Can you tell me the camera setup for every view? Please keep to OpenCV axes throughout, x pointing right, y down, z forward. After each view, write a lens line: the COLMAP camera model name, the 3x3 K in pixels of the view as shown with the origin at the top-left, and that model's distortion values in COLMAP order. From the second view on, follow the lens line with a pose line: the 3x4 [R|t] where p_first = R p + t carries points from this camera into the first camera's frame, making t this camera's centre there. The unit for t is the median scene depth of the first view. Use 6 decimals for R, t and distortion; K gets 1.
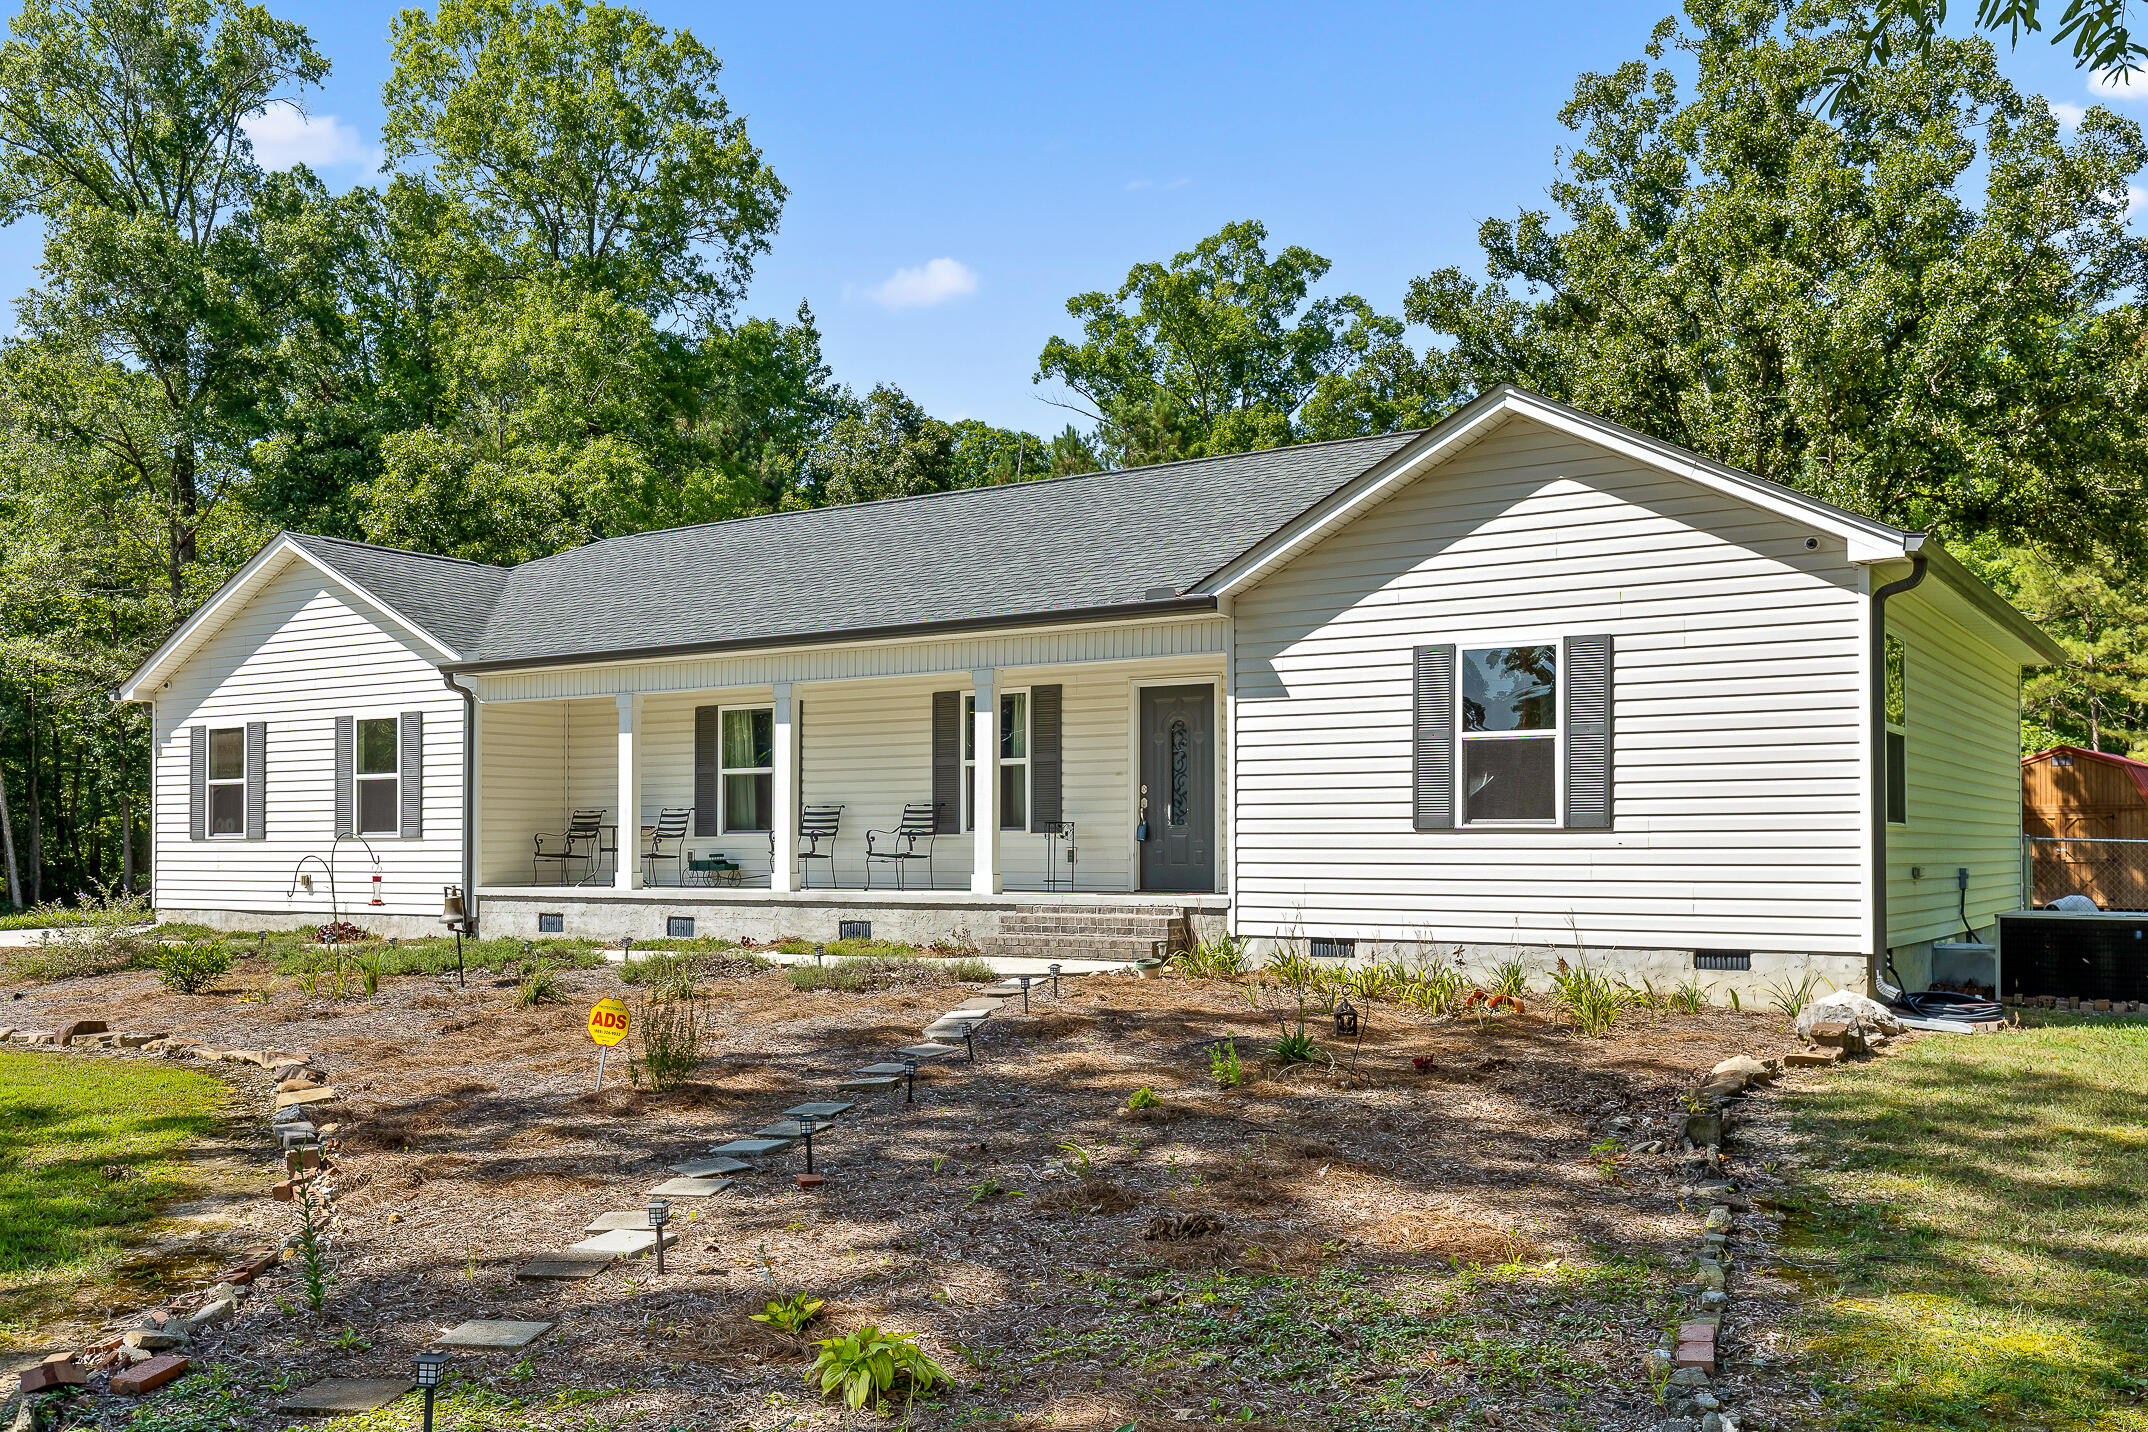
lens RADIAL K [[1882.0, 0, 1097.1], [0, 1882.0, 799.9], [0, 0, 1]] dist [-0.000582, 0.019575]
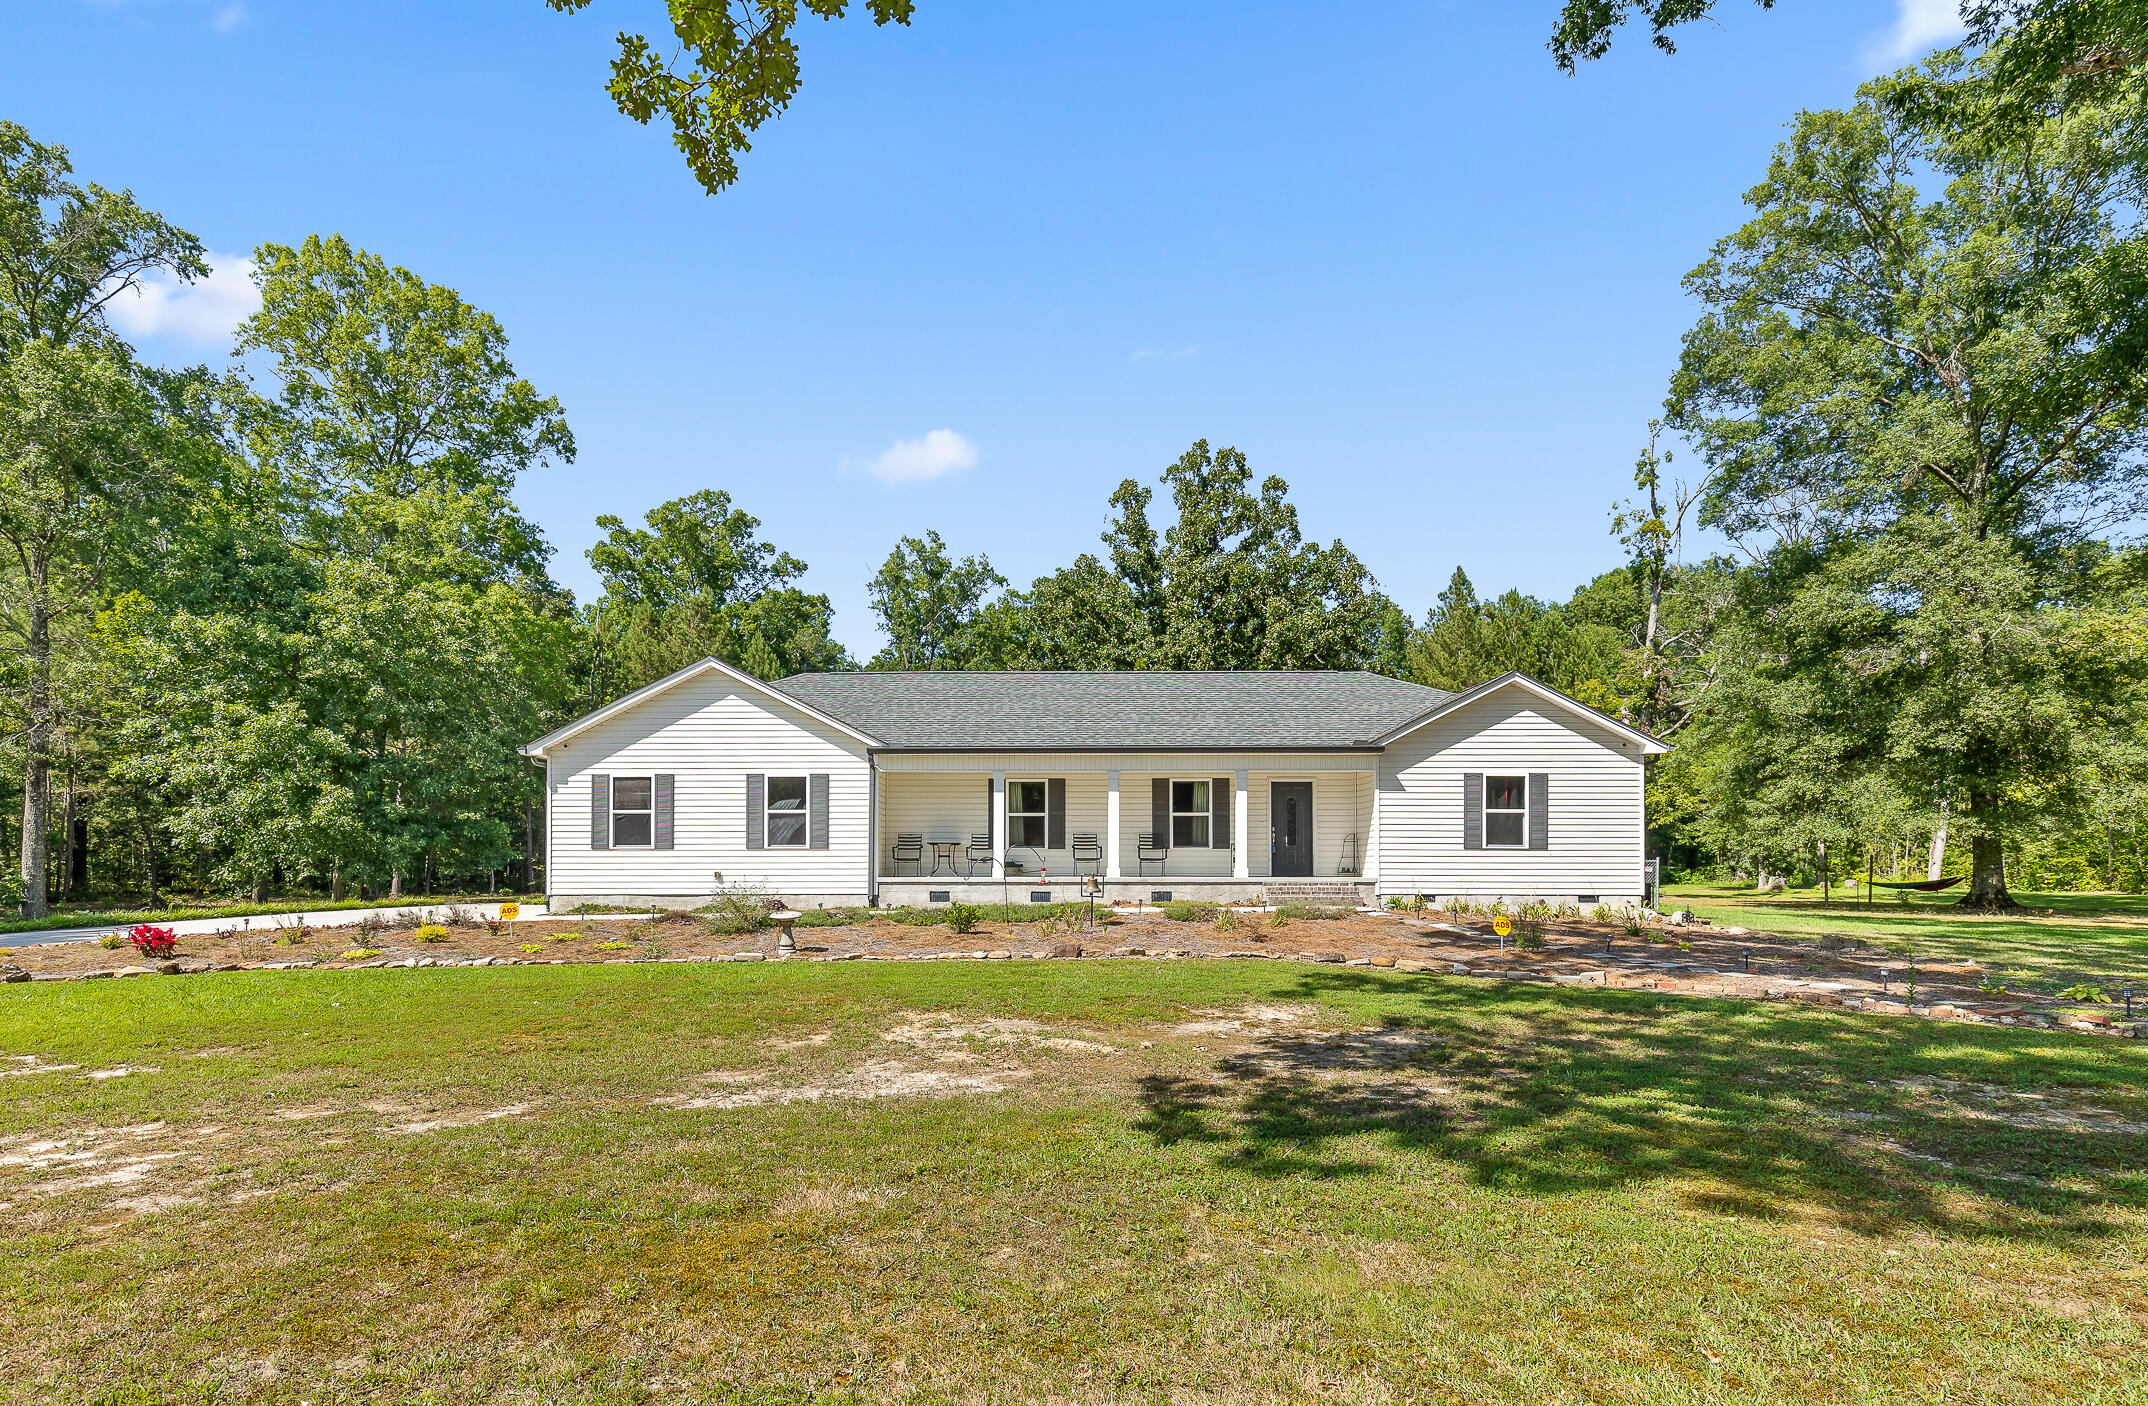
lens RADIAL K [[1093.2, 0, 1029.7], [0, 1093.2, 829.4], [0, 0, 1]] dist [0.006814, 0.002688]
pose [[0.842833, 0.018855, 0.537845, -0.756469], [-0.016155, 0.999822, -0.009734, 0.009430], [-0.537933, -0.000485, 0.842988, 0.086181]]
